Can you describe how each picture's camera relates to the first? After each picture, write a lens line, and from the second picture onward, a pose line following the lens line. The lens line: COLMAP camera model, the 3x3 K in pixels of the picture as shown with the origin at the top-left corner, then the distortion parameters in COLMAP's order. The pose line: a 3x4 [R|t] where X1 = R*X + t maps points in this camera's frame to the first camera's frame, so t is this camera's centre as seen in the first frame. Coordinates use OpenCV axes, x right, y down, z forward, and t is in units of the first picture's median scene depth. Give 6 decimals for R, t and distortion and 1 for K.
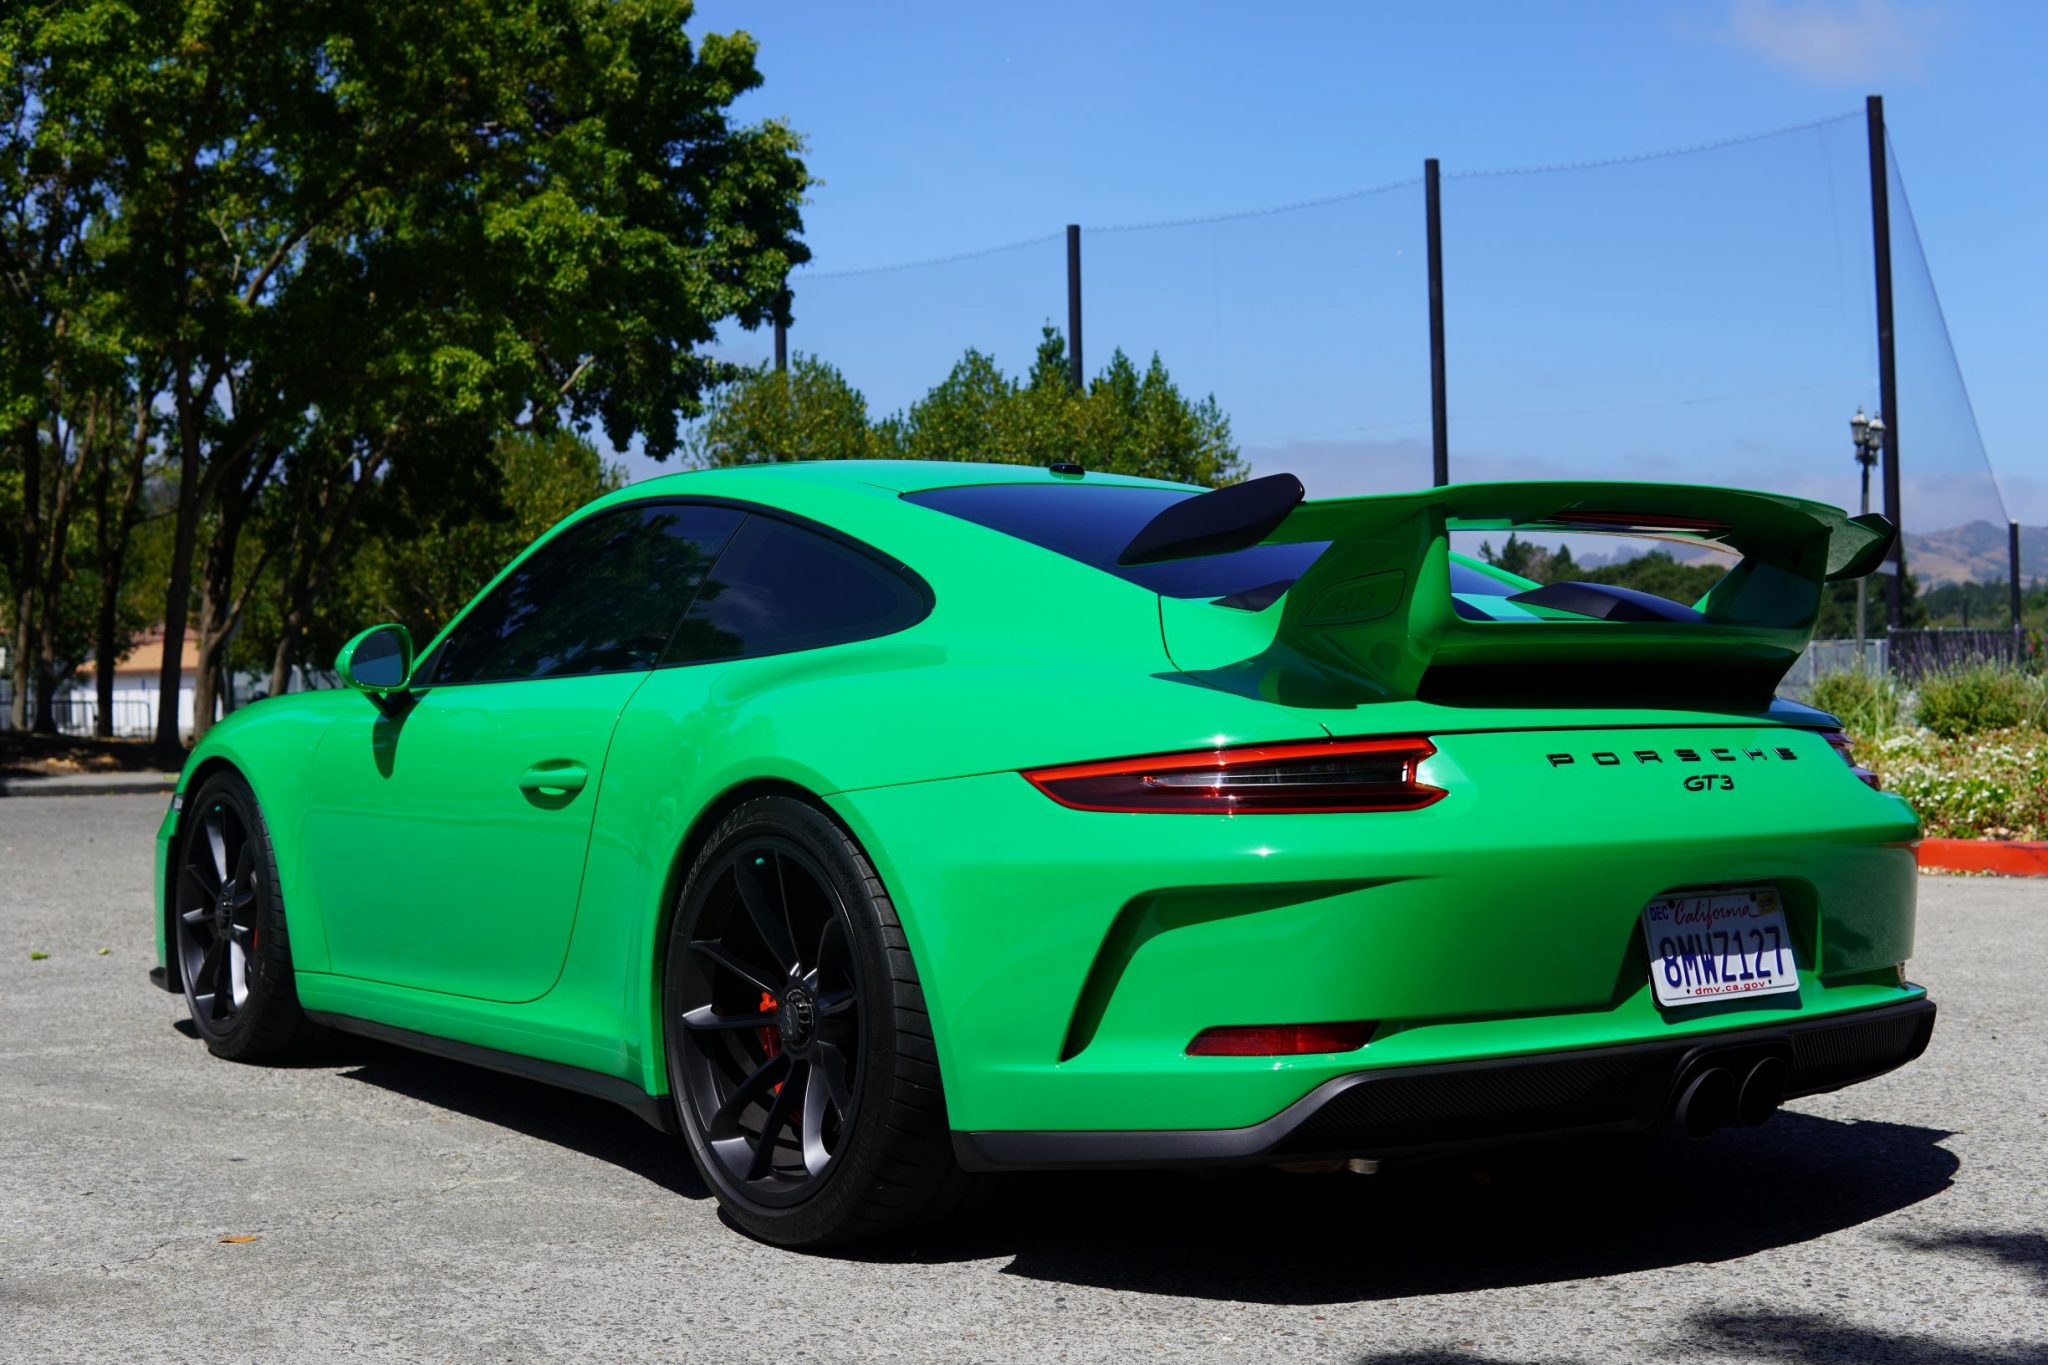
lens RADIAL K [[2746.6, 0, 1024.0], [0, 2746.6, 682.5], [0, 0, 1]] dist [-0.171302, -0.160635]
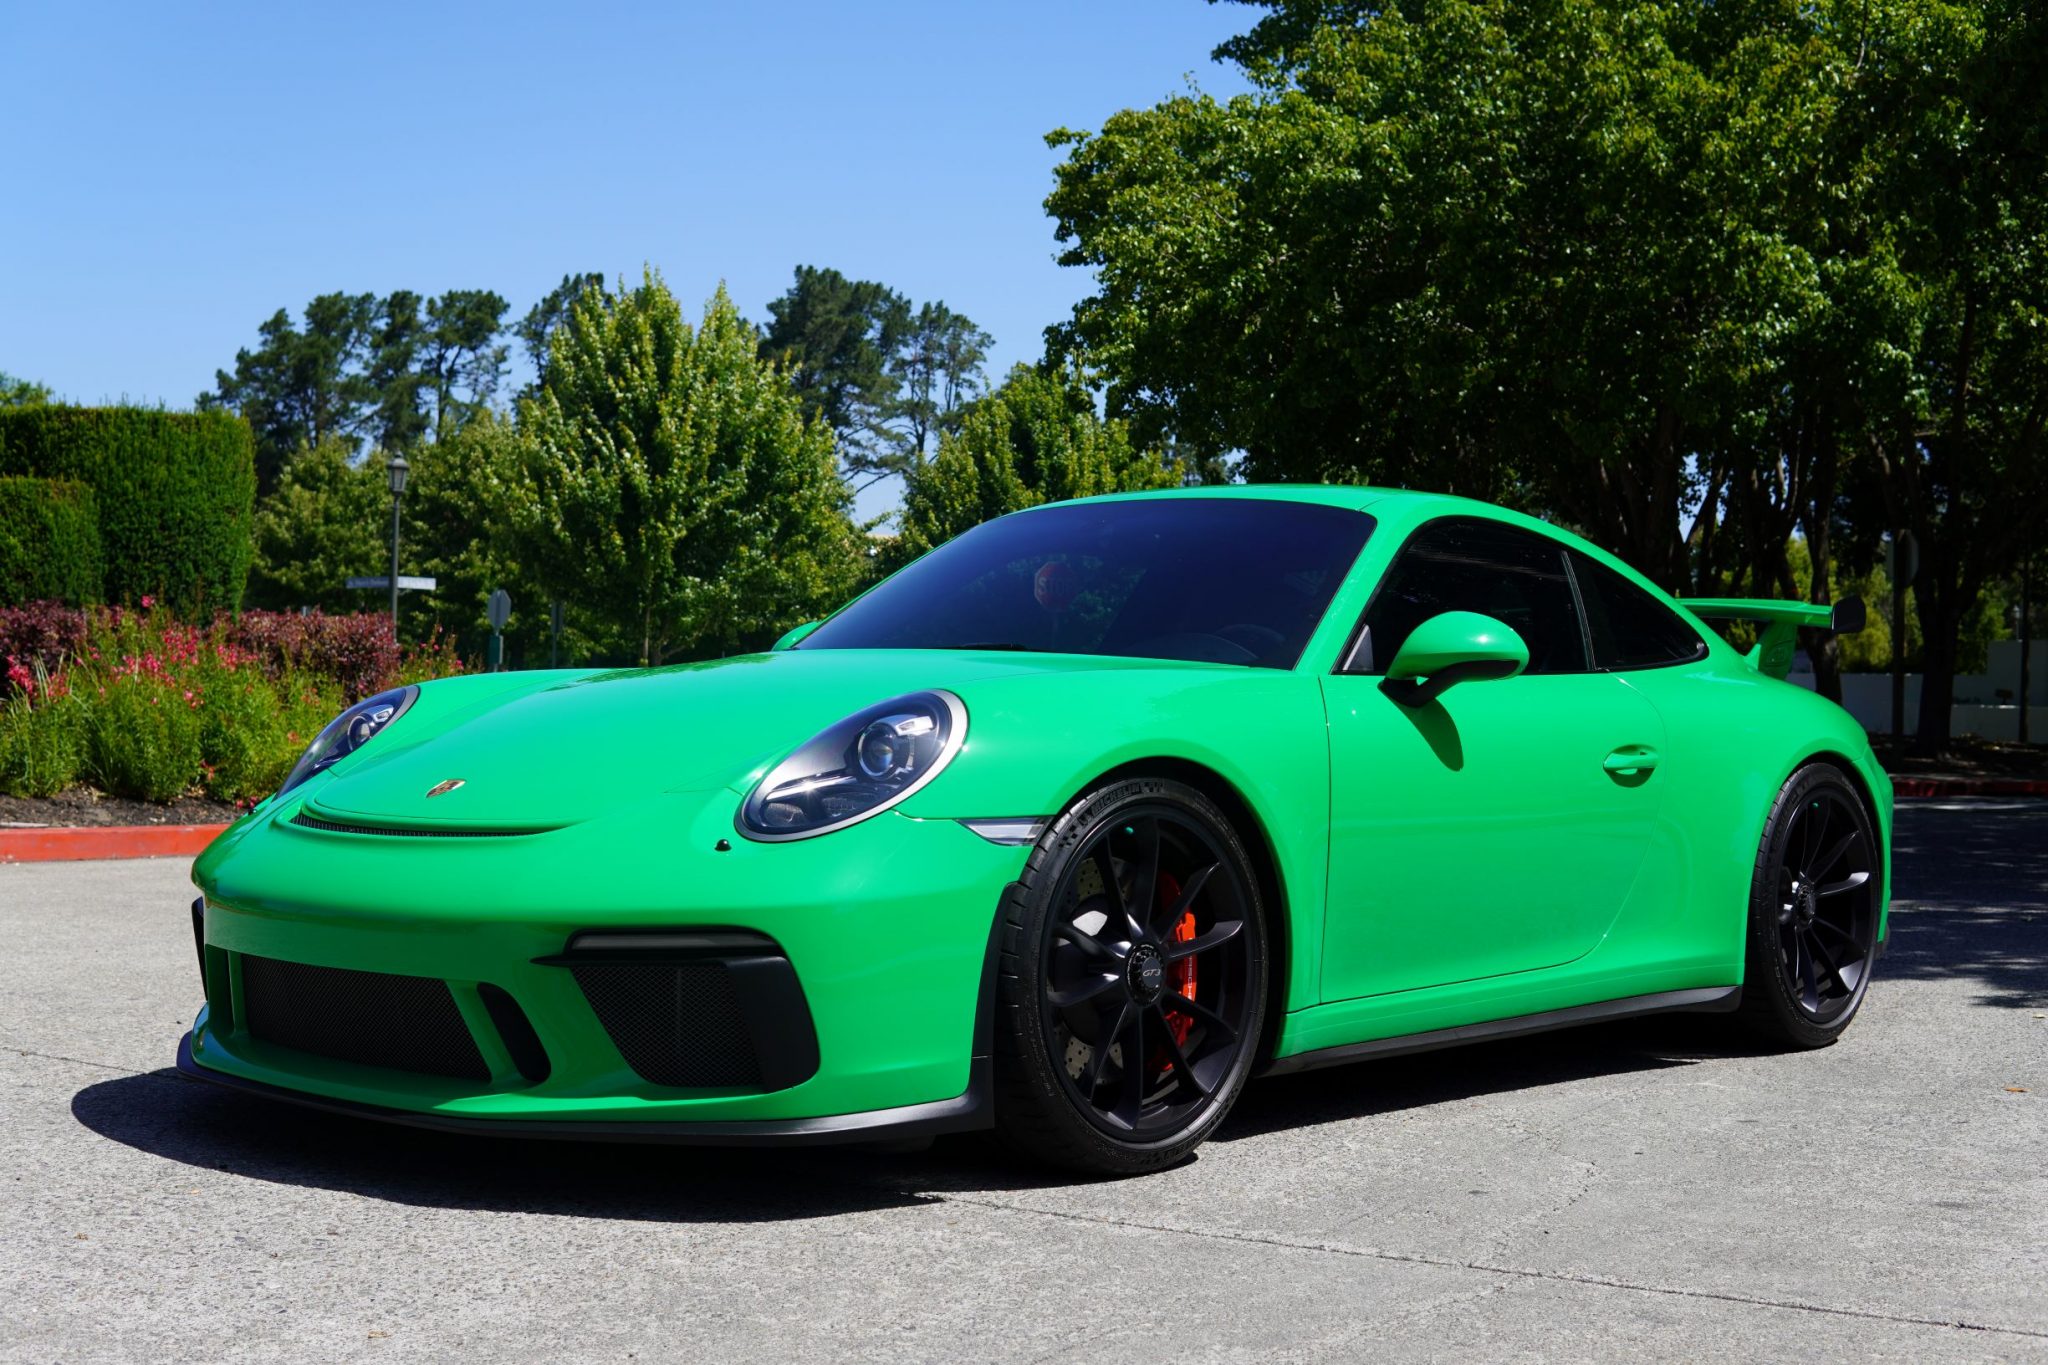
lens RADIAL K [[2746.6, 0, 1024.0], [0, 2746.6, 682.5], [0, 0, 1]] dist [-0.171302, -0.160635]
pose [[-0.203997, 0.012258, 0.978895, -1.408064], [-0.021059, 0.999635, -0.016906, 0.028481], [-0.978745, -0.024064, -0.203665, 1.634030]]
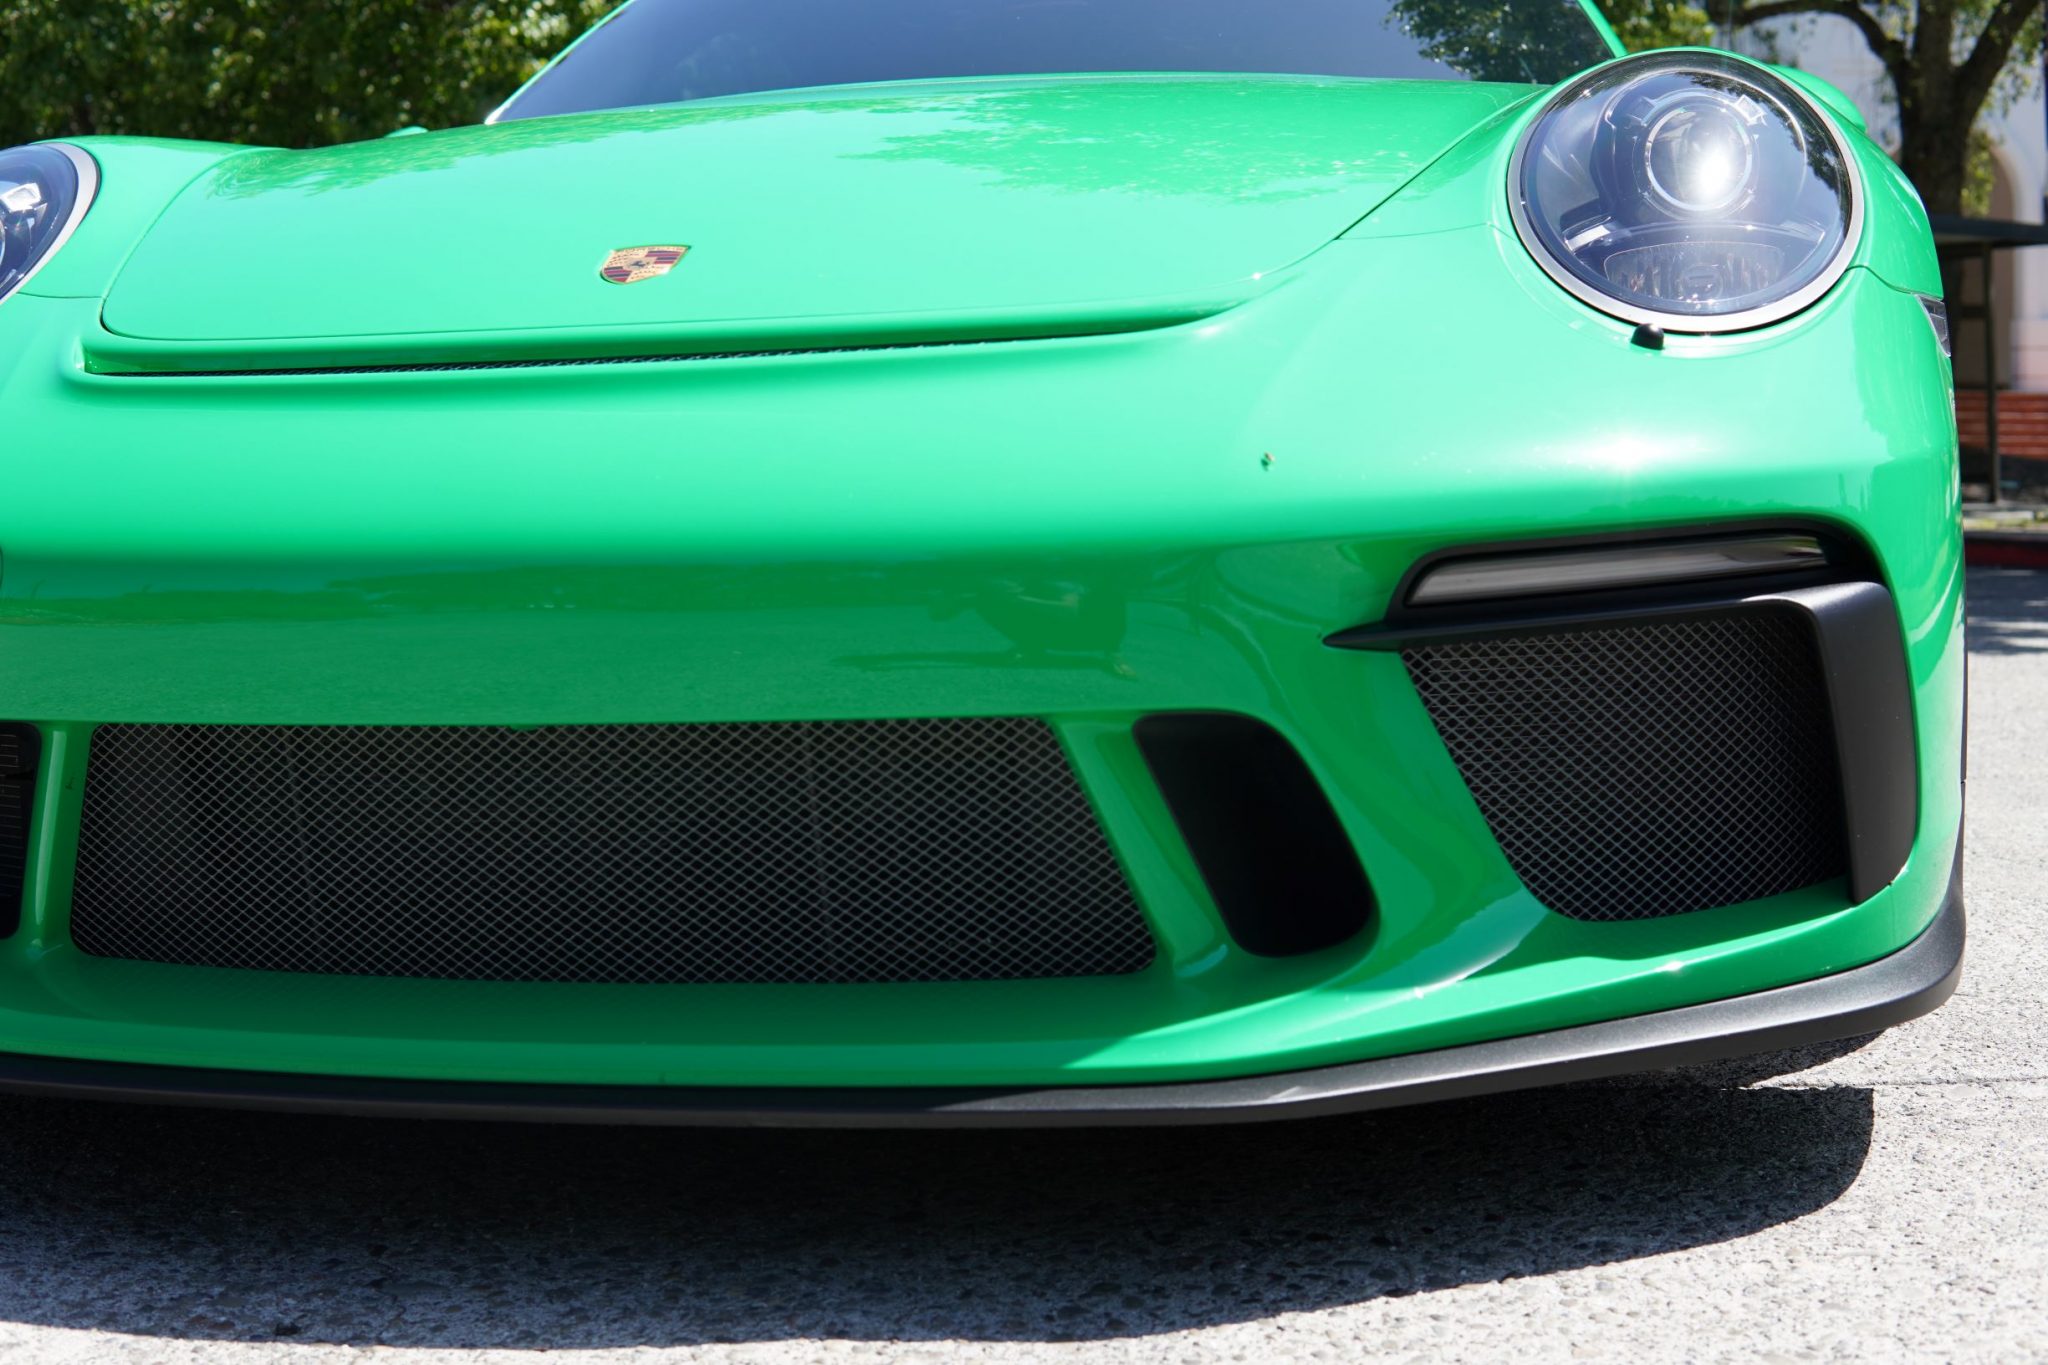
lens RADIAL K [[2754.5, 0, 1024.0], [0, 2754.5, 682.5], [0, 0, 1]] dist [-0.173105, -0.205211]
pose [[-0.689582, -0.030259, 0.723575, -0.702530], [0.020679, 0.997897, 0.061438, 0.093068], [-0.723913, 0.057330, -0.687506, 1.876016]]
